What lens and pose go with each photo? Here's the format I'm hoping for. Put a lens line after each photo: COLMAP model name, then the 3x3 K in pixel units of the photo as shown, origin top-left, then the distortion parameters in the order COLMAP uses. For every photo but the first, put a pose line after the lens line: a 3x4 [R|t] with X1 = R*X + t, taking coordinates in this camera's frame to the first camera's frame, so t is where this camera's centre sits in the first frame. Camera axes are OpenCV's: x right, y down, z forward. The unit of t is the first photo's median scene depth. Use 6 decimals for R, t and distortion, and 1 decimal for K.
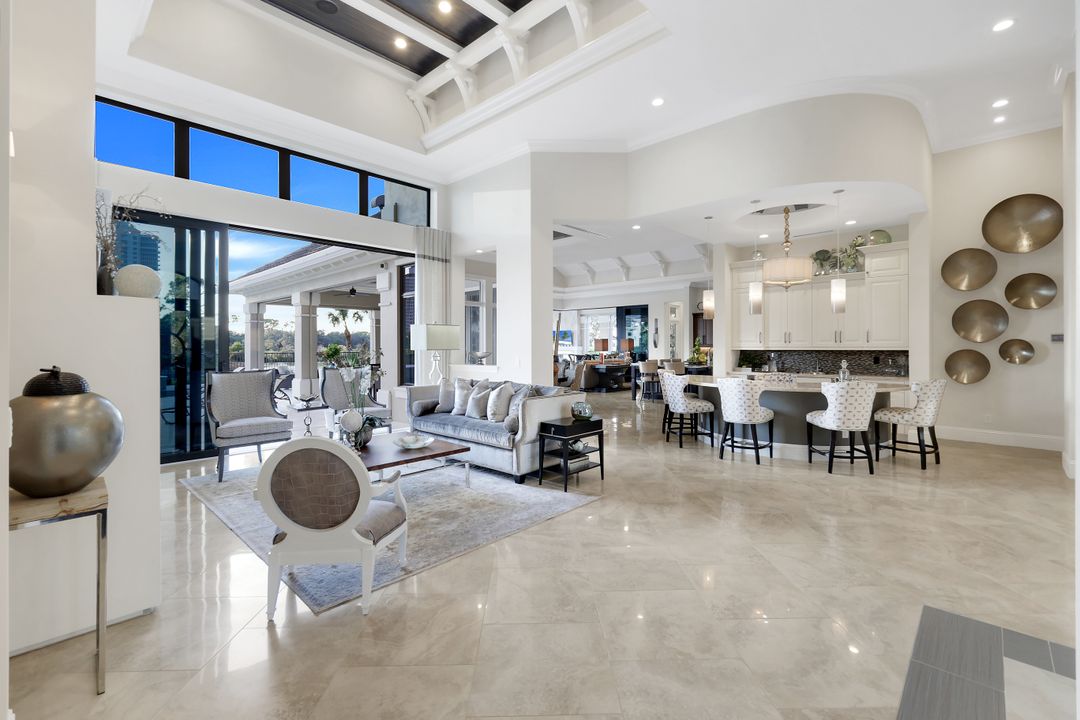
lens RADIAL K [[474.3, 0, 537.8], [0, 474.3, 352.5], [0, 0, 1]] dist [0.000163, 0.000450]
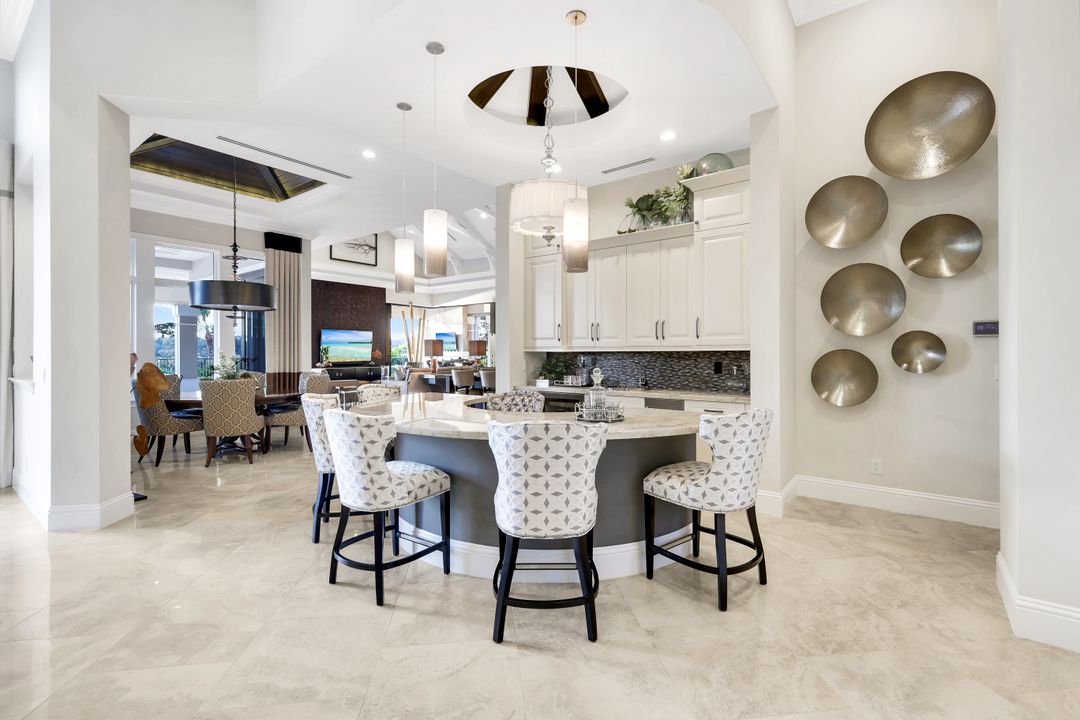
lens RADIAL K [[485.9, 0, 544.5], [0, 485.9, 355.6], [0, 0, 1]] dist [-0.000593, -0.000132]
pose [[0.994580, 0.001151, 0.103969, 0.484816], [-0.000241, 0.999962, -0.008765, 0.006980], [-0.103975, 0.008692, 0.994542, 0.452377]]
